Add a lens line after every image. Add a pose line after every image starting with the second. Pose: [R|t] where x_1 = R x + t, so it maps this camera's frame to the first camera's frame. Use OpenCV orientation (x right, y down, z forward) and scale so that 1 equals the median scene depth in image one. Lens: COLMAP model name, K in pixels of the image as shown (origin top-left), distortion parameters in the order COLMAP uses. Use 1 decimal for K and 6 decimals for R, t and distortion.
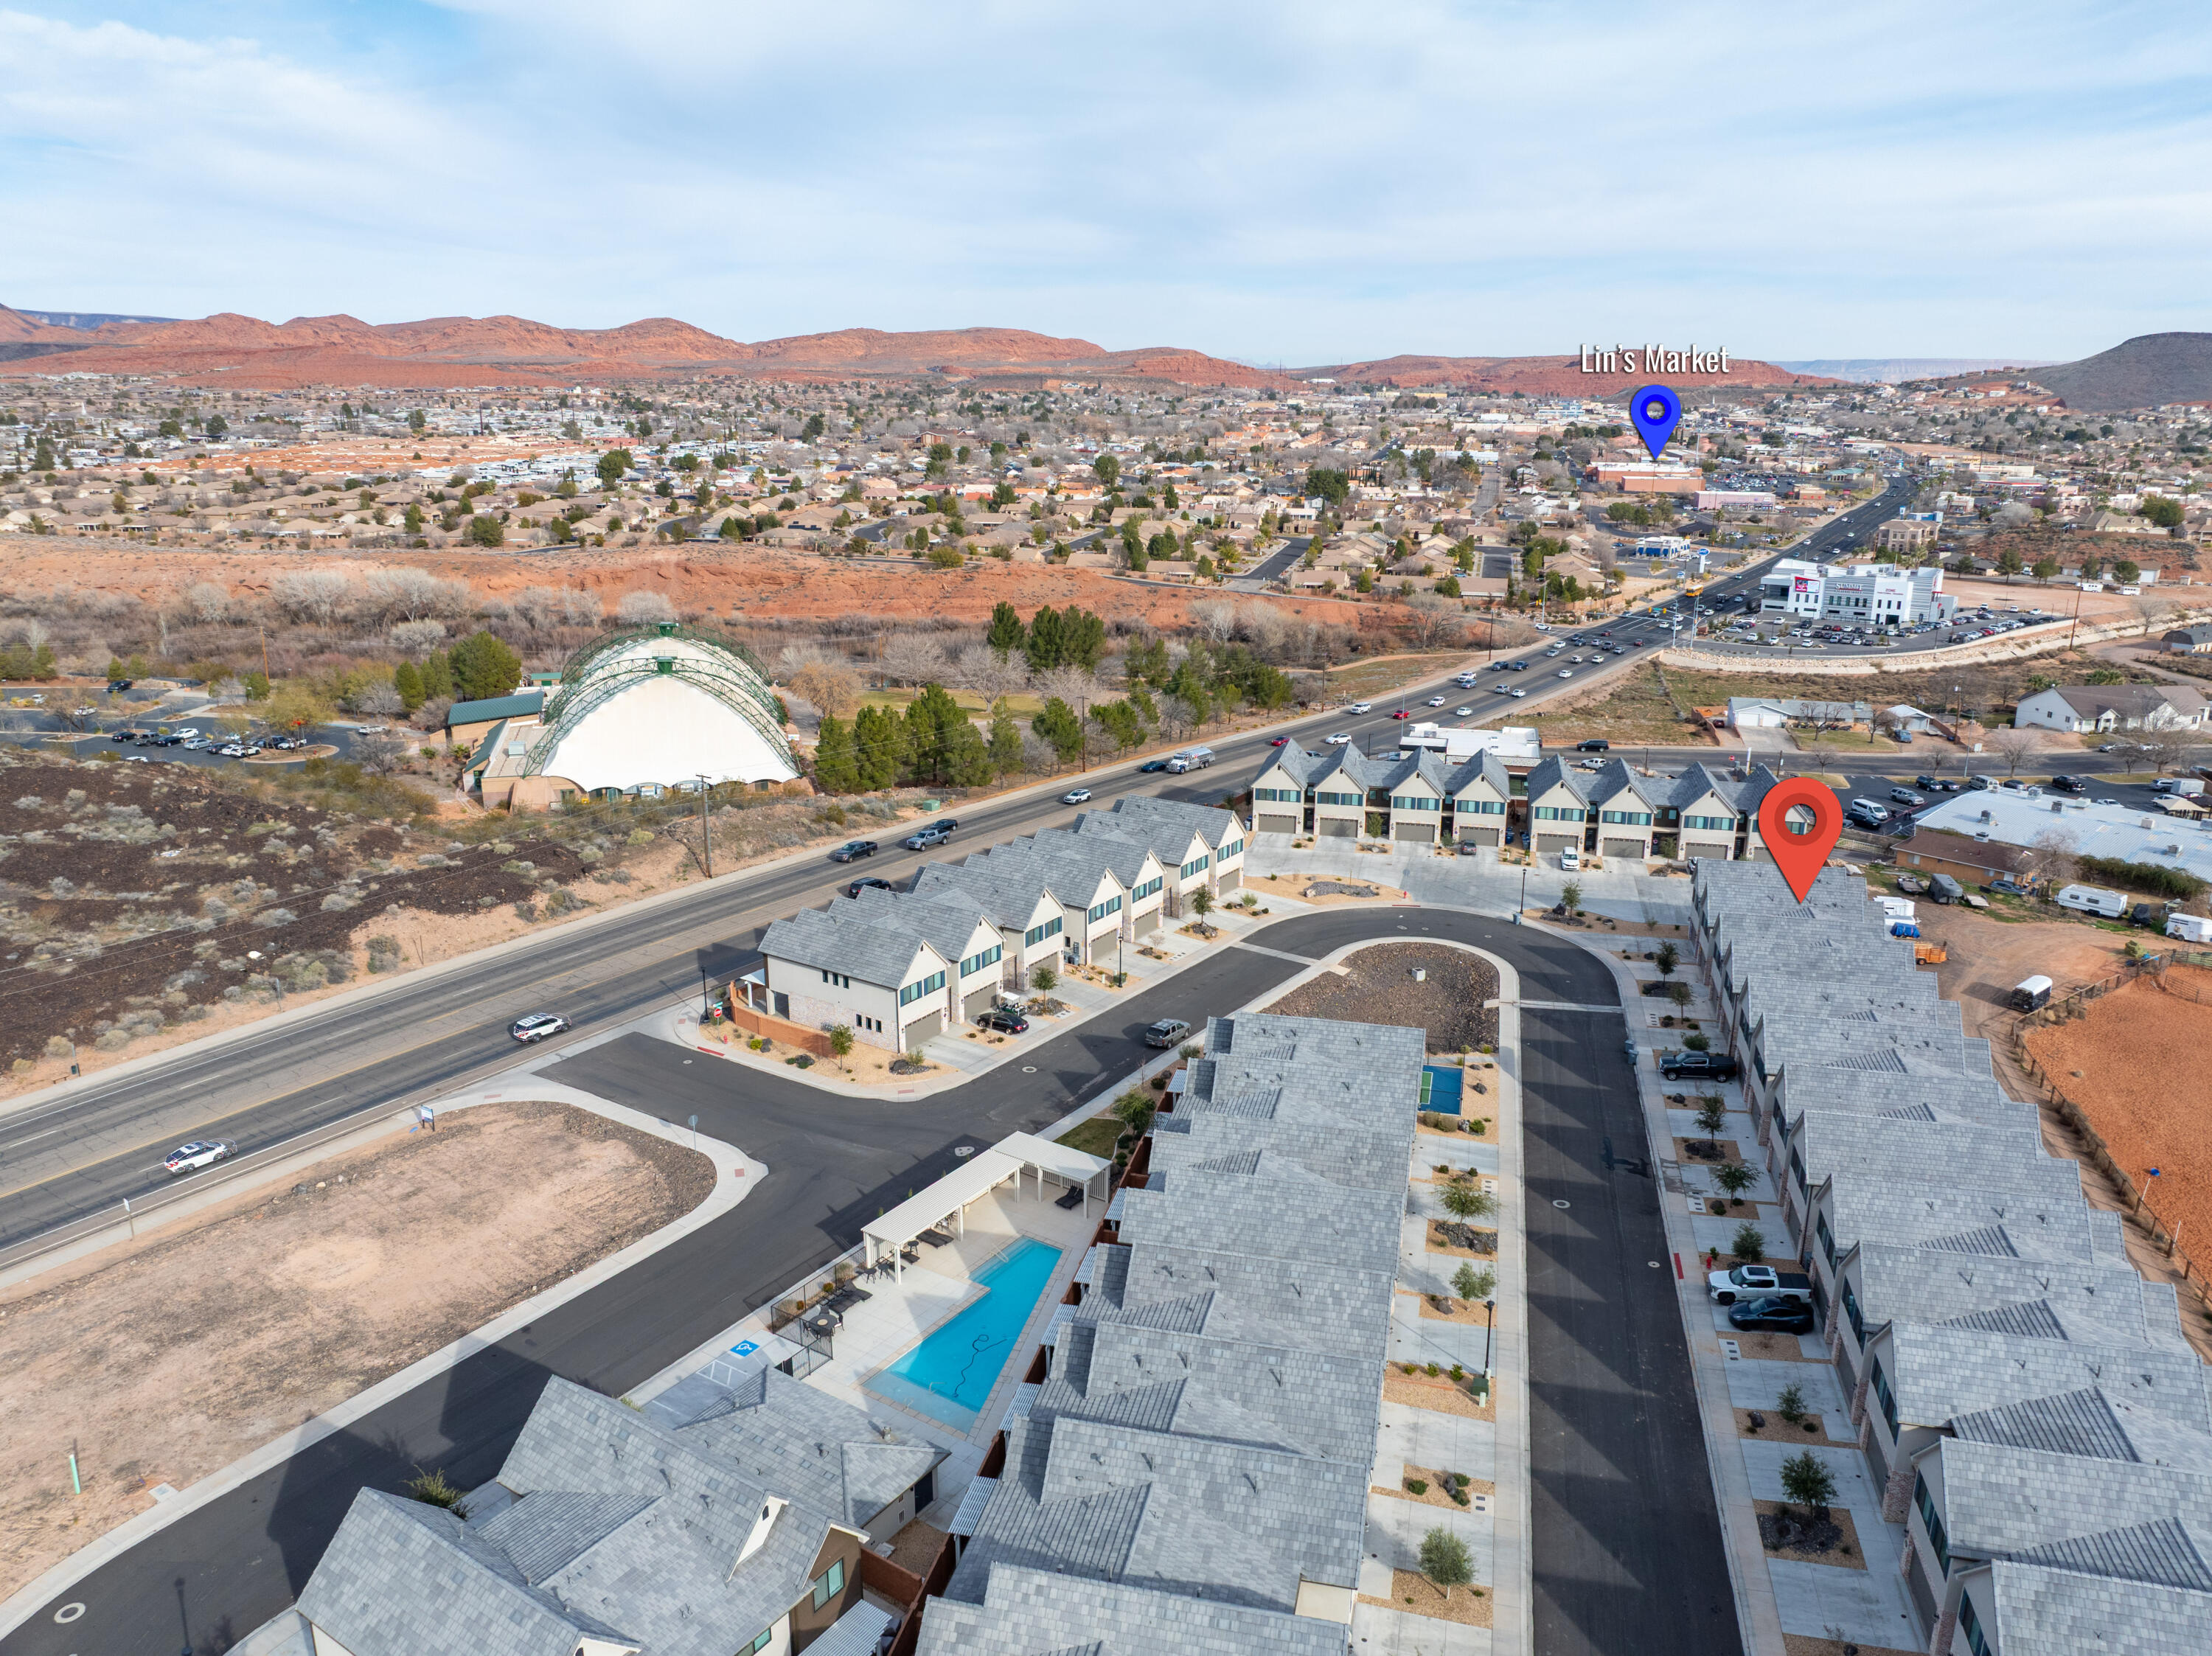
lens RADIAL K [[1555.0, 0, 1108.4], [0, 1555.0, 822.6], [0, 0, 1]] dist [-0.038524, -0.003036]
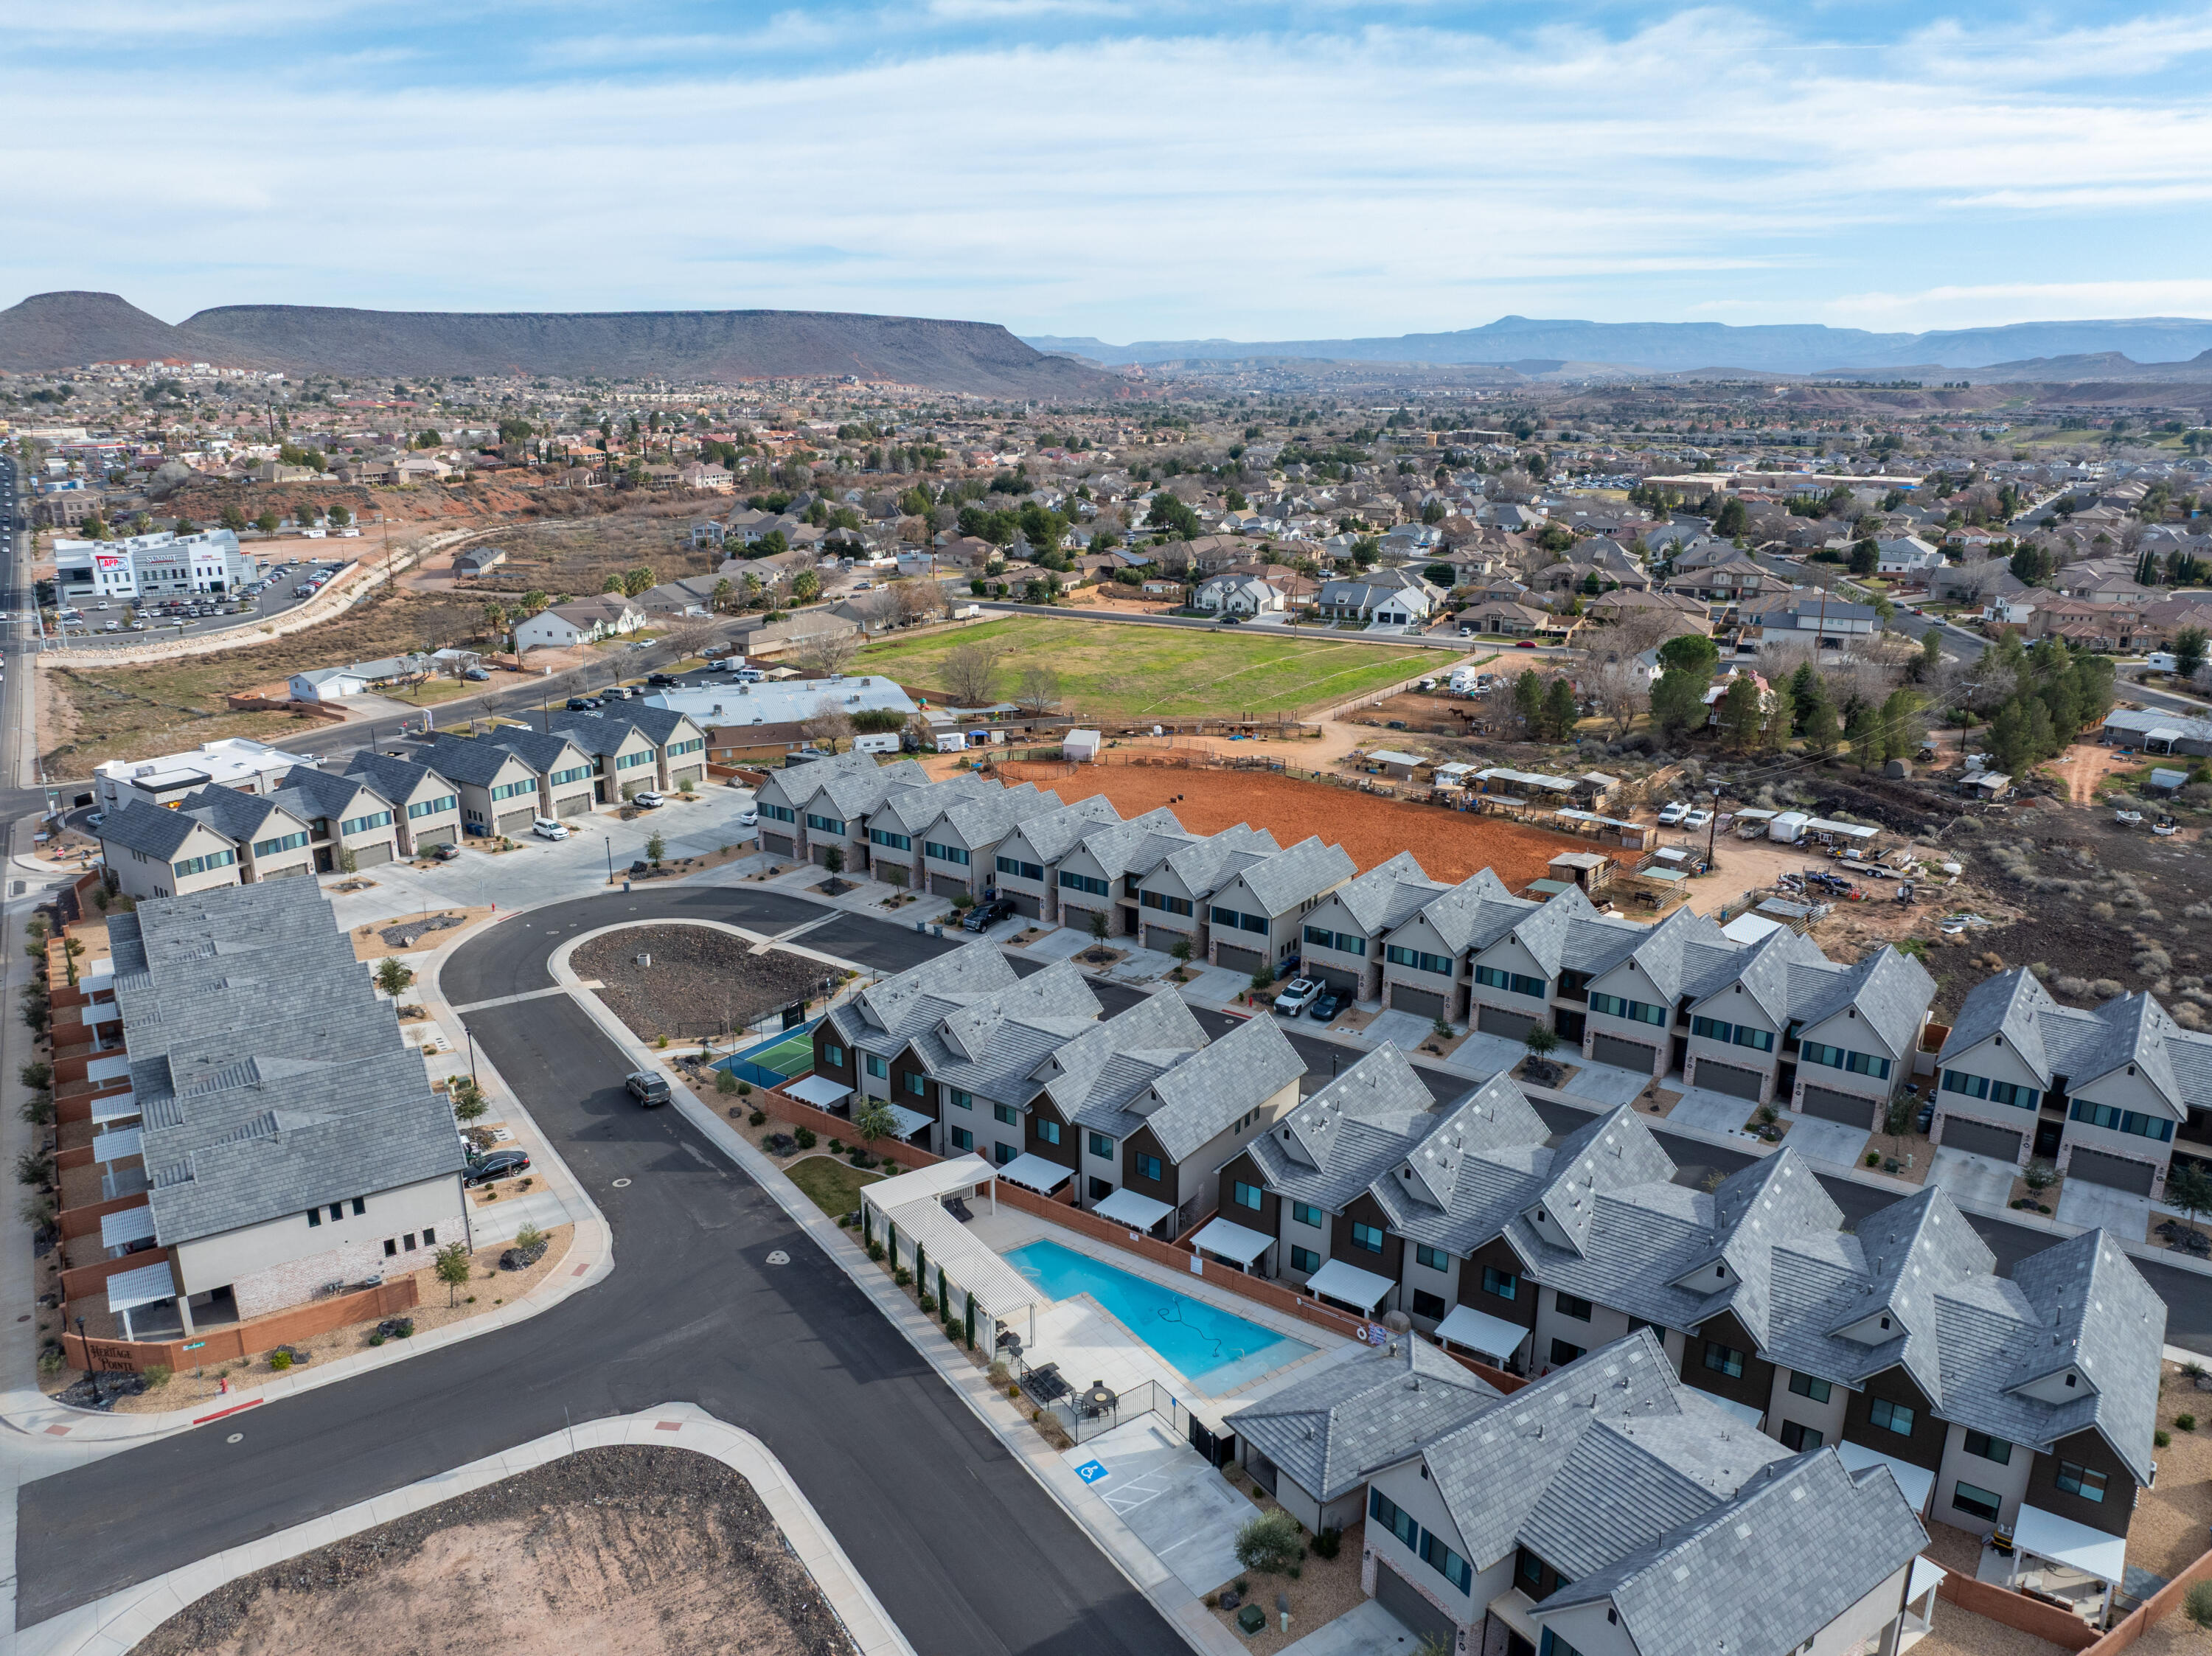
lens RADIAL K [[1555.0, 0, 1108.7], [0, 1555.0, 833.2], [0, 0, 1]] dist [-0.038524, -0.003036]
pose [[0.373510, -0.270967, 0.887168, -0.438357], [0.243725, 0.951451, 0.187990, -0.072276], [-0.895035, 0.146009, 0.421418, 0.291901]]
